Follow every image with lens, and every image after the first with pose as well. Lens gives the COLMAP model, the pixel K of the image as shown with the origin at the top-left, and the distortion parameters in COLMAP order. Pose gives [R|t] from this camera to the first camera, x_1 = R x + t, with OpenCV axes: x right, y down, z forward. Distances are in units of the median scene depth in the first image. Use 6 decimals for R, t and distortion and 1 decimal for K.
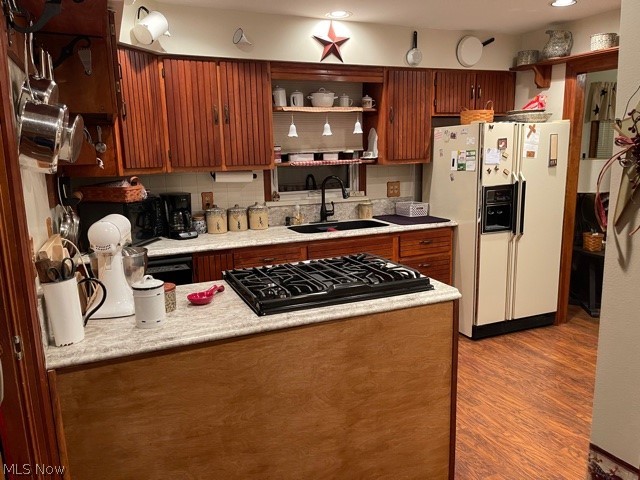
lens RADIAL K [[482.6, 0, 321.2], [0, 482.6, 240.0], [0, 0, 1]] dist [0.055616, -0.062920]
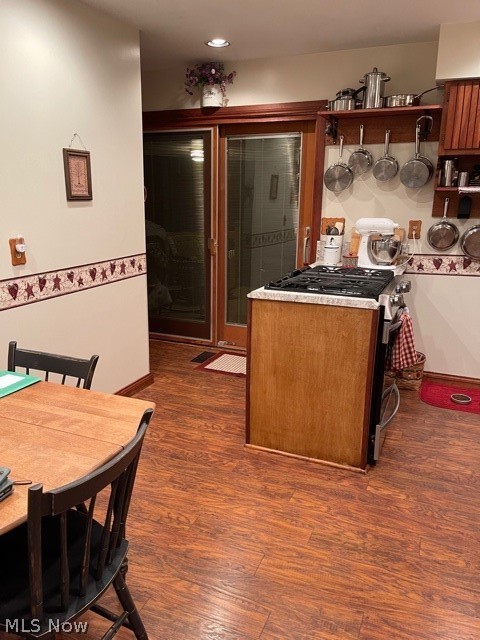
lens RADIAL K [[482.6, 0, 236.1], [0, 482.6, 319.2], [0, 0, 1]] dist [0.055616, -0.062920]
pose [[-0.727248, 0.184105, -0.661223, 0.658142], [-0.115647, 0.916716, 0.382437, -0.178478], [0.676562, 0.354595, -0.645388, 1.024347]]
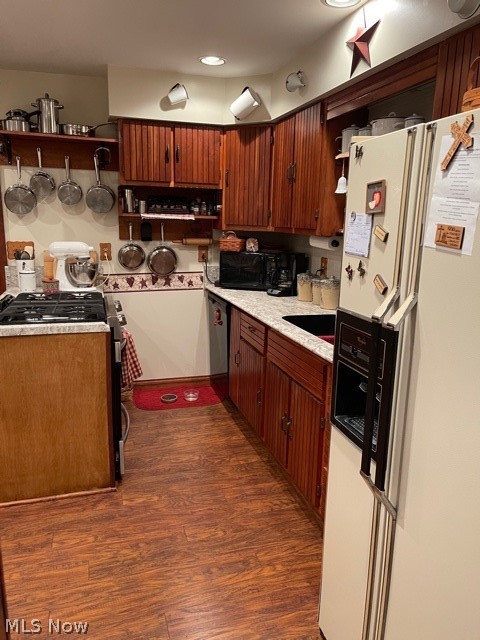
lens RADIAL K [[482.6, 0, 238.4], [0, 482.6, 319.0], [0, 0, 1]] dist [0.055616, -0.062920]
pose [[-0.115340, 0.221903, -0.968223, 0.723958], [-0.196490, 0.950371, 0.241218, -0.180383], [0.973698, 0.218068, -0.066014, 0.944168]]
